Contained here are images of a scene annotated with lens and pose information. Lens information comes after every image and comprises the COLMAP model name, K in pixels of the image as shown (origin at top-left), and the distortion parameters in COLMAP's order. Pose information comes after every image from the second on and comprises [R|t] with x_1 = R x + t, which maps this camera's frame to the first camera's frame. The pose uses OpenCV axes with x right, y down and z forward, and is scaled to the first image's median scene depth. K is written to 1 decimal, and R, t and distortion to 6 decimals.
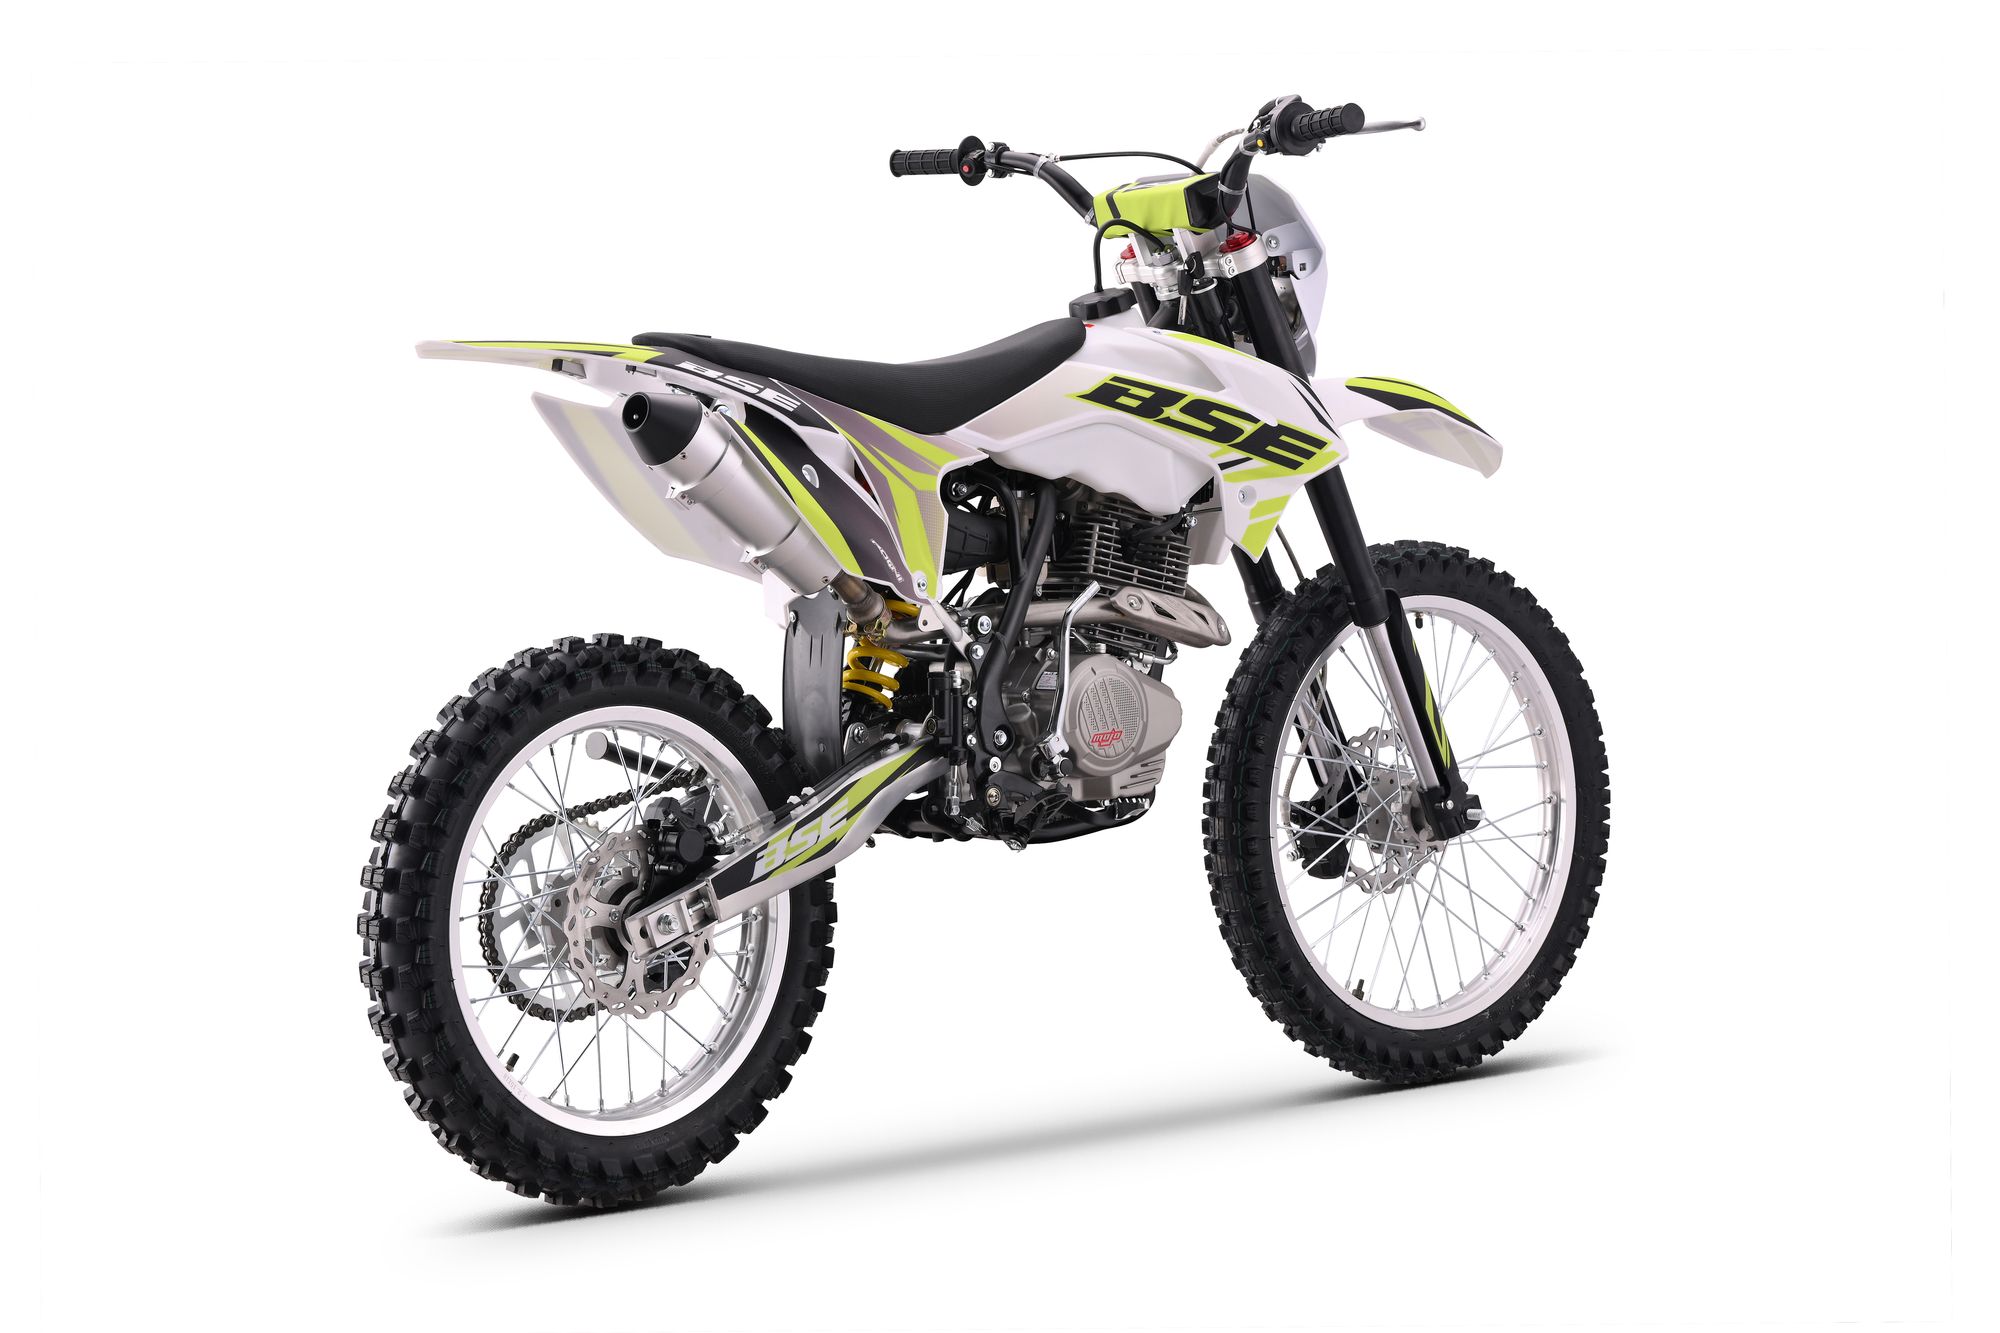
lens RADIAL K [[5987.0, 0, 1000.0], [0, 5987.0, 666.5], [0, 0, 1]] dist [0.011839, 0.174695]
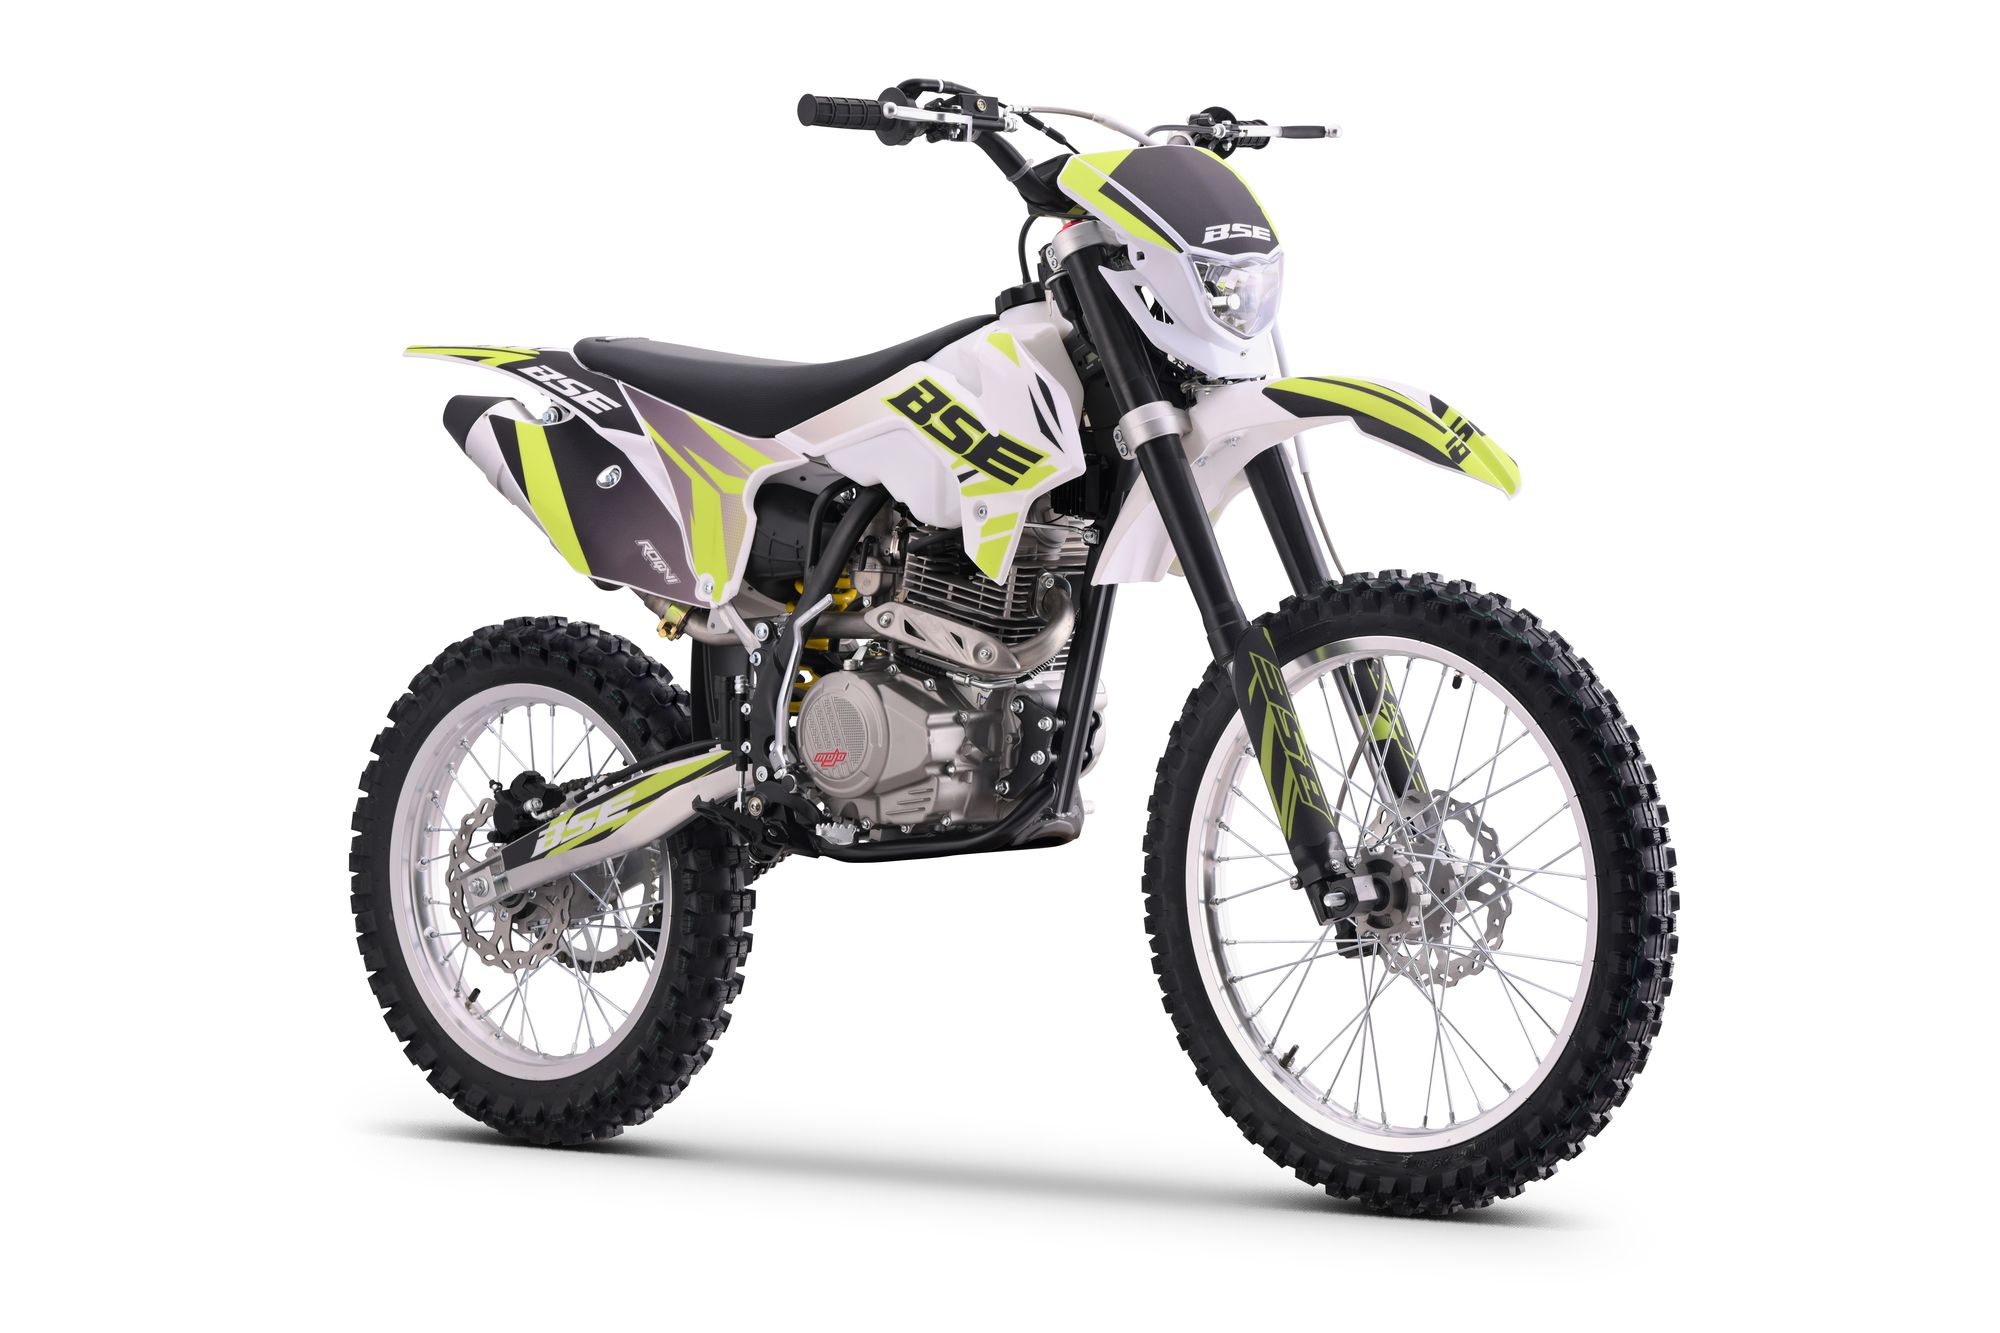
lens RADIAL K [[5987.0, 0, 1000.0], [0, 5987.0, 666.5], [0, 0, 1]] dist [0.011839, 0.174695]
pose [[0.087694, 0.061034, -0.994276, 0.956525], [-0.035471, 0.997680, 0.058114, -0.058559], [0.995516, 0.030172, 0.089656, 0.928650]]
